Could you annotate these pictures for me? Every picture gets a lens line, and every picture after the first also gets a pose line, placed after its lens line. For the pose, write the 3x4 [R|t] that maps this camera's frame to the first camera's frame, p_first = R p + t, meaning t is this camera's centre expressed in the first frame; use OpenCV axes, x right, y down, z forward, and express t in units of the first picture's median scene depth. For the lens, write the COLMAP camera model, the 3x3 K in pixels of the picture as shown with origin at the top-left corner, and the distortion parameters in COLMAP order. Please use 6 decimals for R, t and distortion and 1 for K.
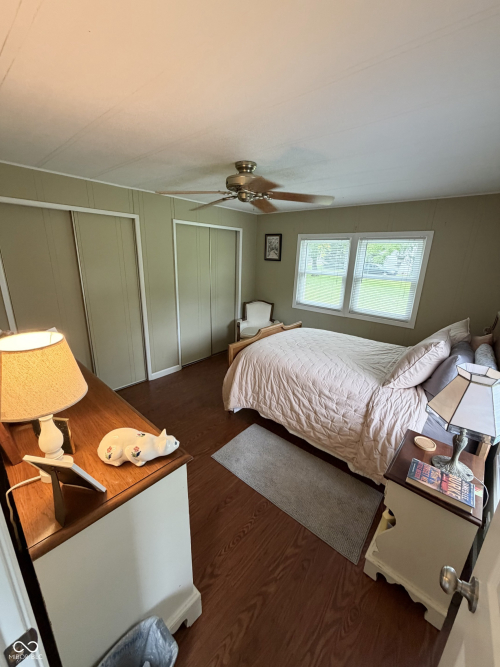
lens RADIAL K [[266.8, 0, 250.0], [0, 266.8, 333.5], [0, 0, 1]] dist [0.000298, -0.000092]
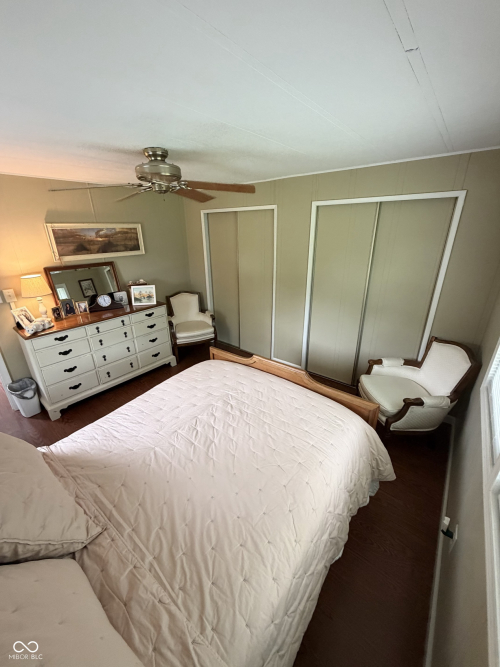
lens RADIAL K [[266.8, 0, 250.0], [0, 266.8, 333.5], [0, 0, 1]] dist [0.000298, -0.000092]
pose [[0.020597, 0.332985, -0.942707, 0.642507], [-0.280063, 0.907079, 0.314281, -0.256252], [0.959761, 0.257544, 0.111940, 0.812514]]
